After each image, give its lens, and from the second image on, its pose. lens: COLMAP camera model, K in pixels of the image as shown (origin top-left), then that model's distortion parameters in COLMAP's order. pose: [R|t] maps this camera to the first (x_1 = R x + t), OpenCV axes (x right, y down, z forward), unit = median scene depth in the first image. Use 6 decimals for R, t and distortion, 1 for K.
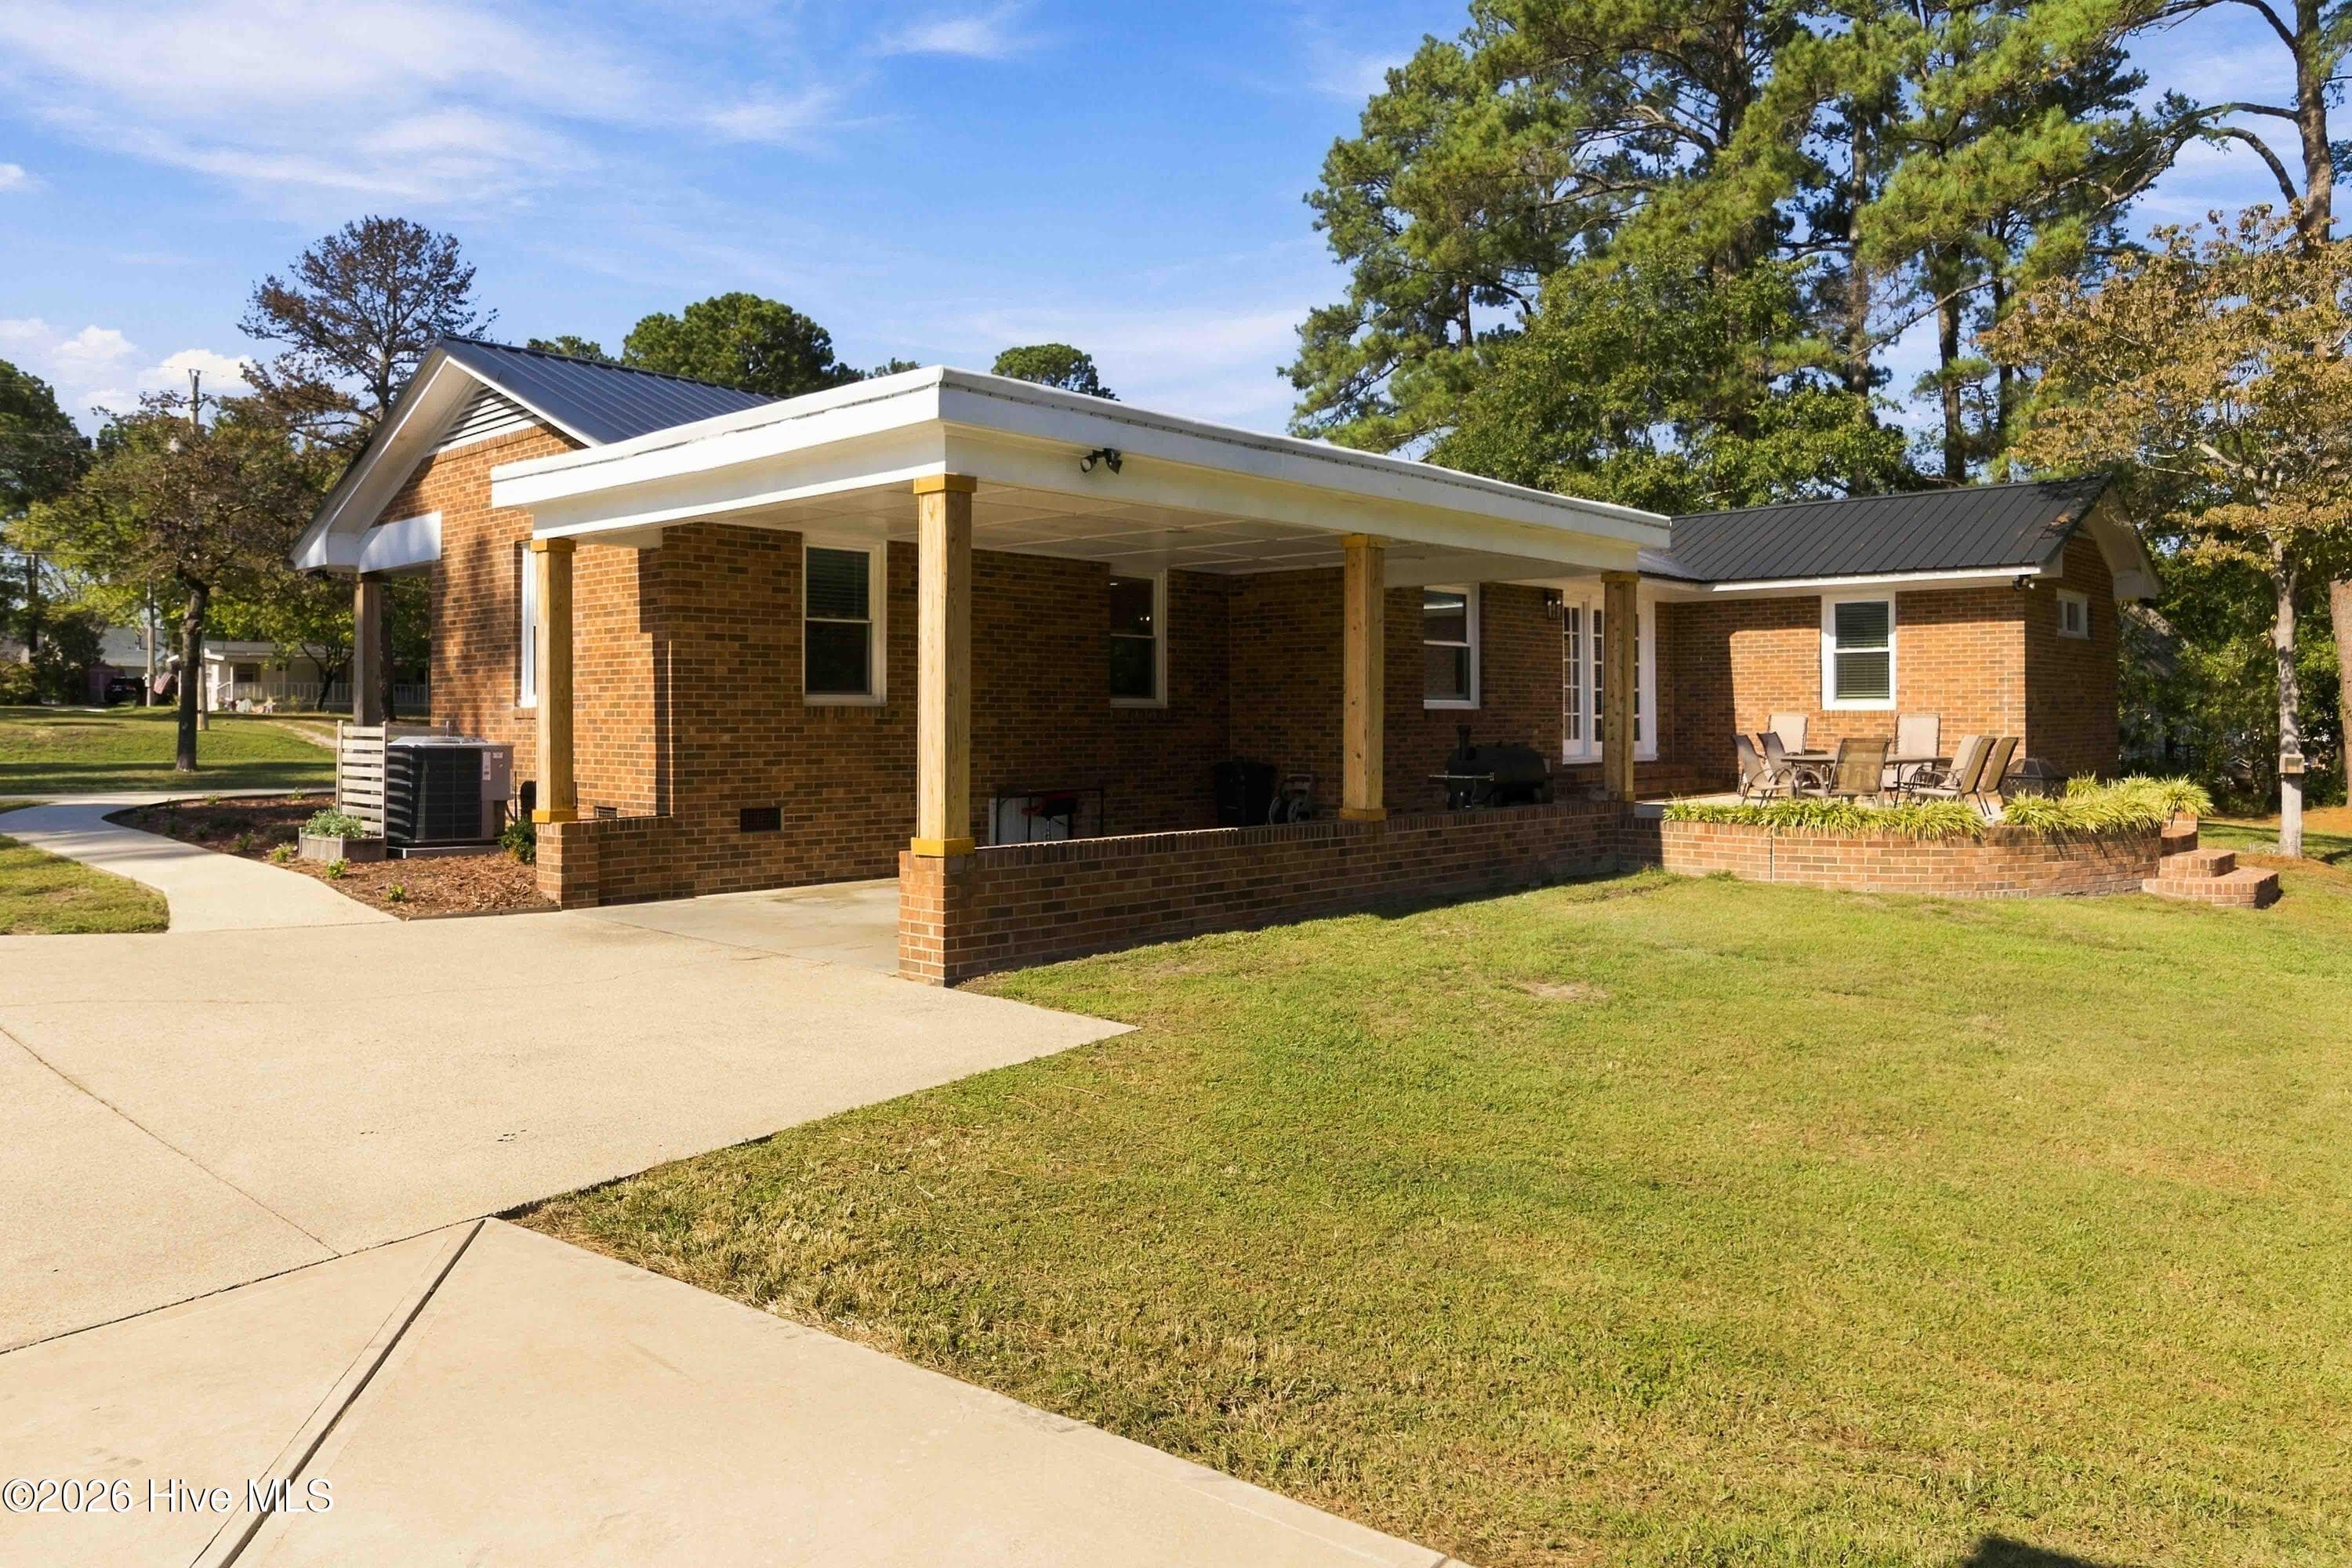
lens RADIAL K [[1570.1, 0, 1176.2], [0, 1570.1, 698.2], [0, 0, 1]] dist [-0.006204, 0.000843]
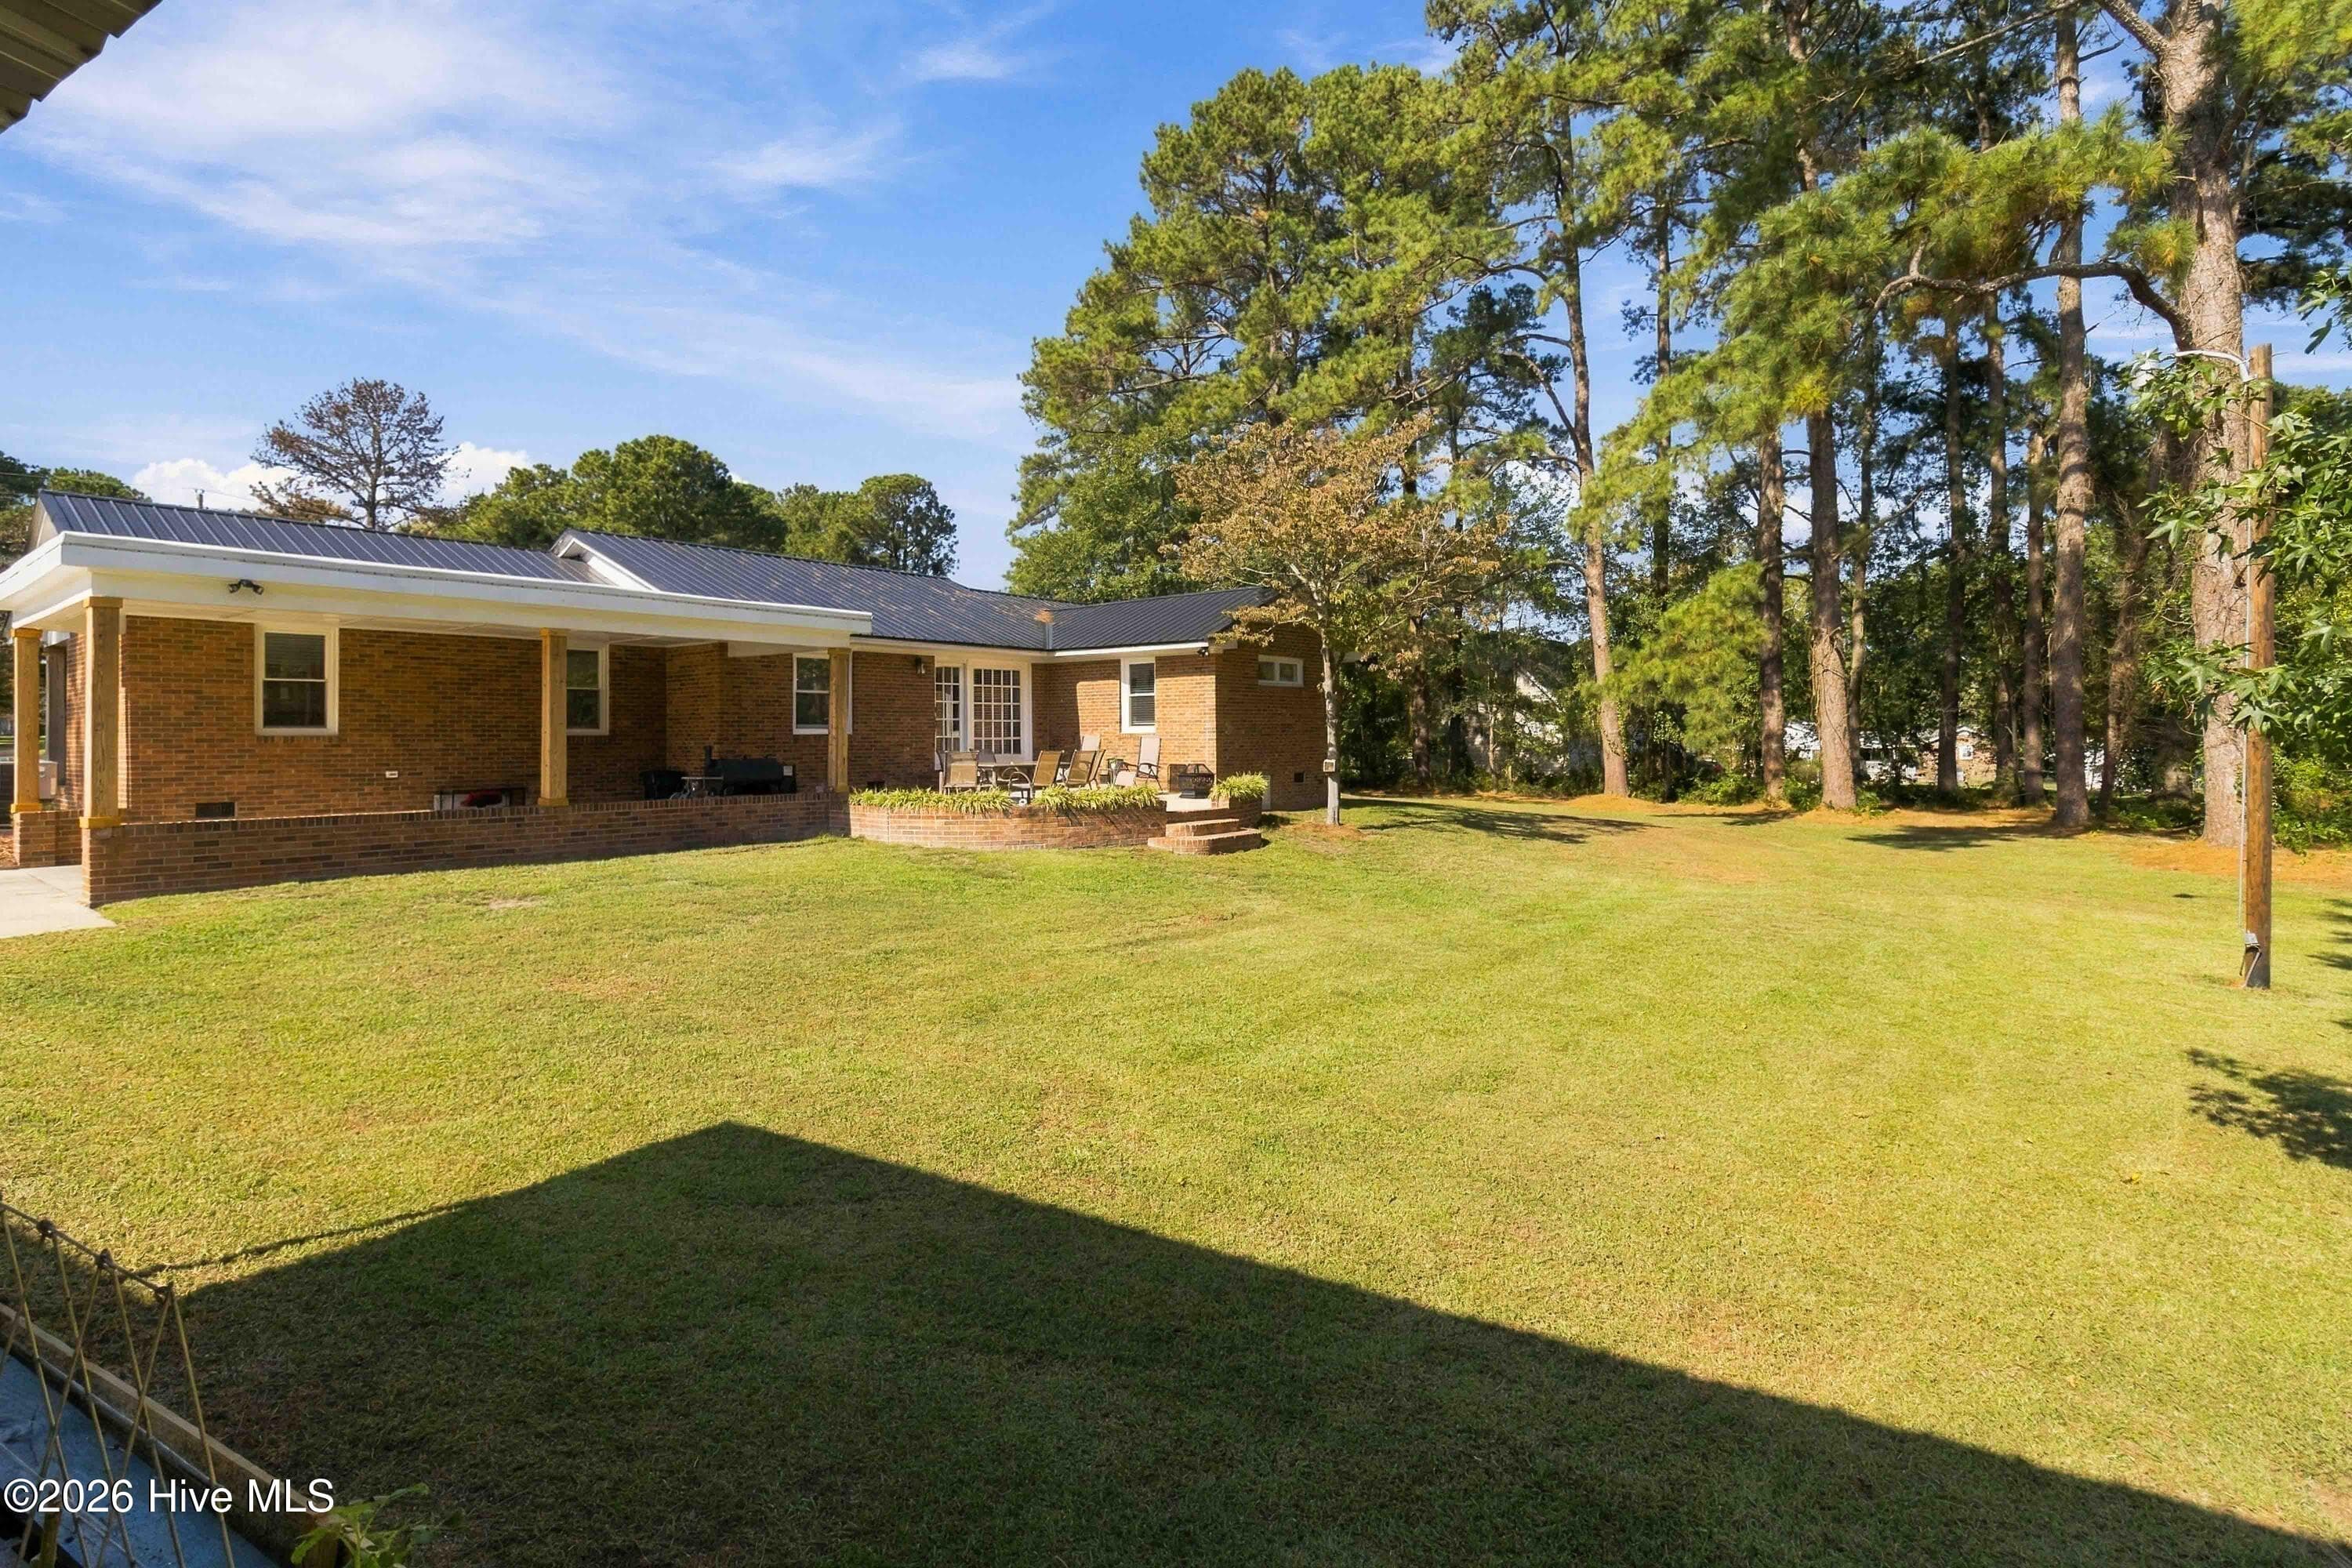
lens RADIAL K [[1129.5, 0, 1164.9], [0, 1129.5, 734.9], [0, 0, 1]] dist [-0.001358, -0.000122]
pose [[0.997642, -0.006441, 0.068329, 0.379287], [0.005834, 0.999942, 0.009077, -0.000767], [-0.068384, -0.008657, 0.997622, -0.110798]]
